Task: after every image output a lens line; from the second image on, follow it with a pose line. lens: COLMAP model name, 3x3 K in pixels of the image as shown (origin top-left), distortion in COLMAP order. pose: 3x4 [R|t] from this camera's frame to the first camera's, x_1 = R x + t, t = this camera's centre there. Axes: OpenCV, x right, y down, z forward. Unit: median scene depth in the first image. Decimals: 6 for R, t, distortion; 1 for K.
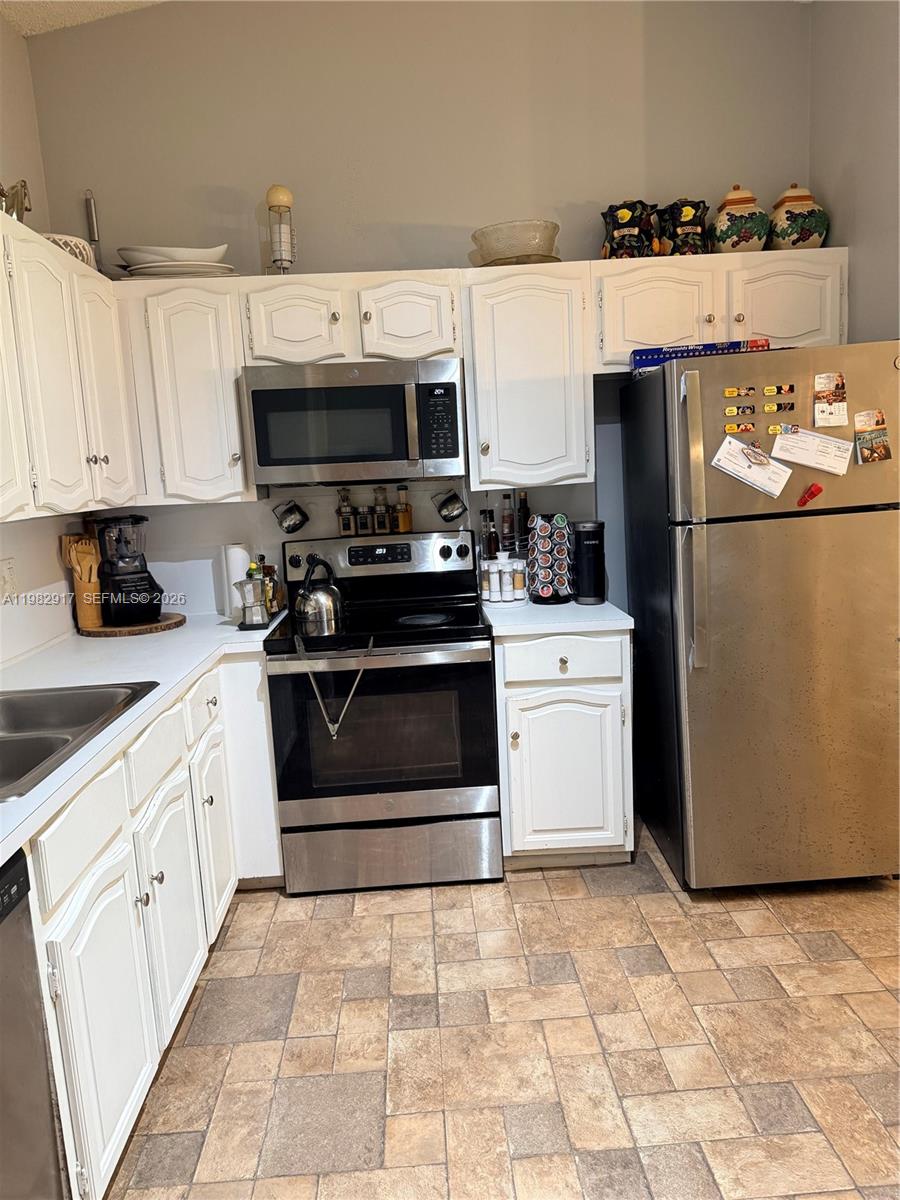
lens RADIAL K [[844.1, 0, 439.0], [0, 844.1, 598.5], [0, 0, 1]] dist [0.063945, -0.057501]
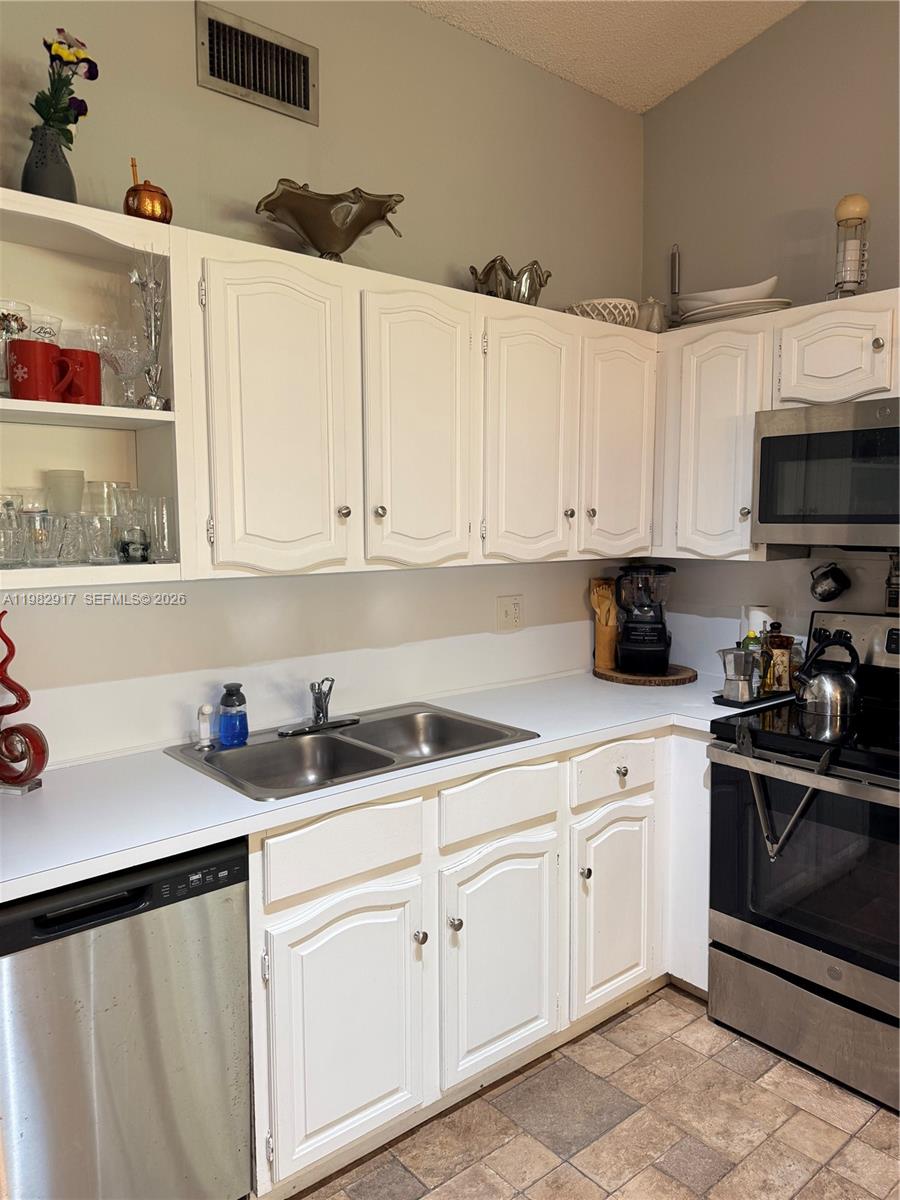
lens RADIAL K [[844.1, 0, 443.8], [0, 844.1, 593.6], [0, 0, 1]] dist [0.063945, -0.057501]
pose [[0.625029, 0.118580, -0.771542, 0.272035], [-0.148162, 0.988449, 0.031891, -0.064231], [0.766411, 0.094381, 0.635379, 0.198546]]
